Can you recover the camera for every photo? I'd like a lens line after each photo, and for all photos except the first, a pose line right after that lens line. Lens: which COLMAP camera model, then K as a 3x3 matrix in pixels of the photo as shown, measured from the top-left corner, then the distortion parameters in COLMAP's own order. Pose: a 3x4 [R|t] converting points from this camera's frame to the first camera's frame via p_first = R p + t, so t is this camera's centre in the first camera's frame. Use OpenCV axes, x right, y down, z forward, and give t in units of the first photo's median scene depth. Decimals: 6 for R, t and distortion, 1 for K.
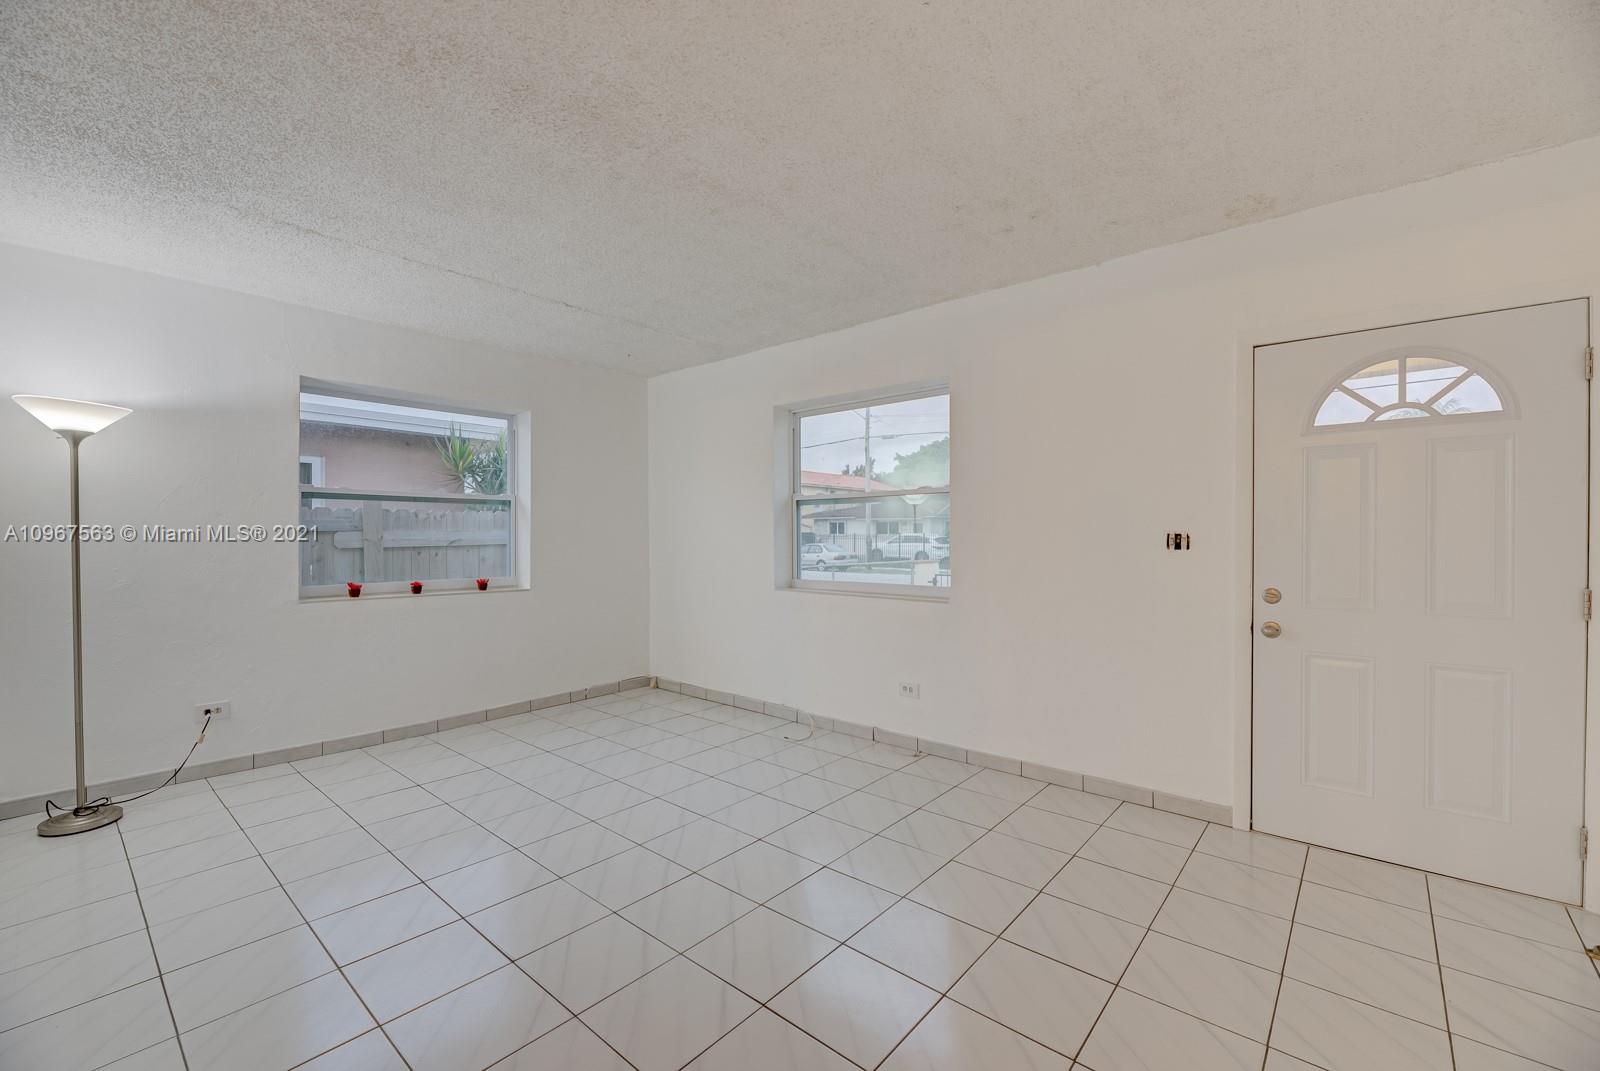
lens RADIAL K [[662.8, 0, 788.5], [0, 662.8, 535.8], [0, 0, 1]] dist [-0.006673, -0.000005]
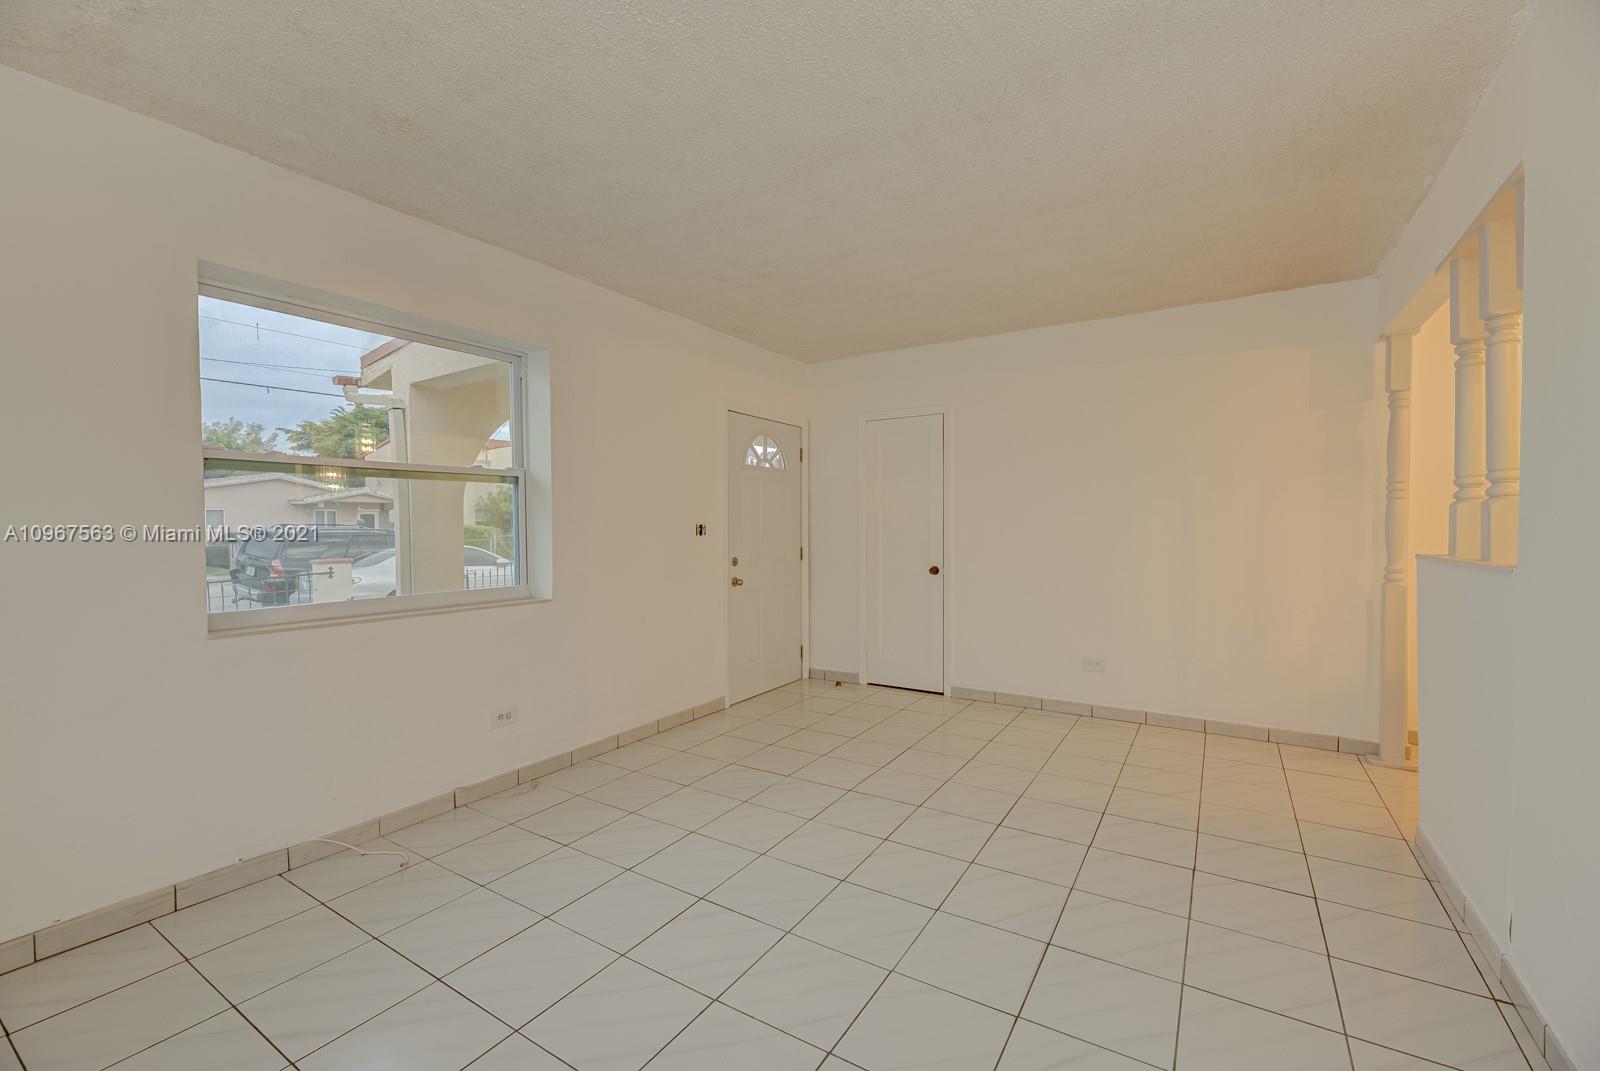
lens RADIAL K [[662.8, 0, 800.7], [0, 662.8, 534.0], [0, 0, 1]] dist [-0.006673, -0.000005]
pose [[-0.158089, -0.007001, 0.987400, -0.810157], [0.007680, 0.999936, 0.008320, 0.006444], [-0.987395, 0.008898, -0.158025, 0.925141]]
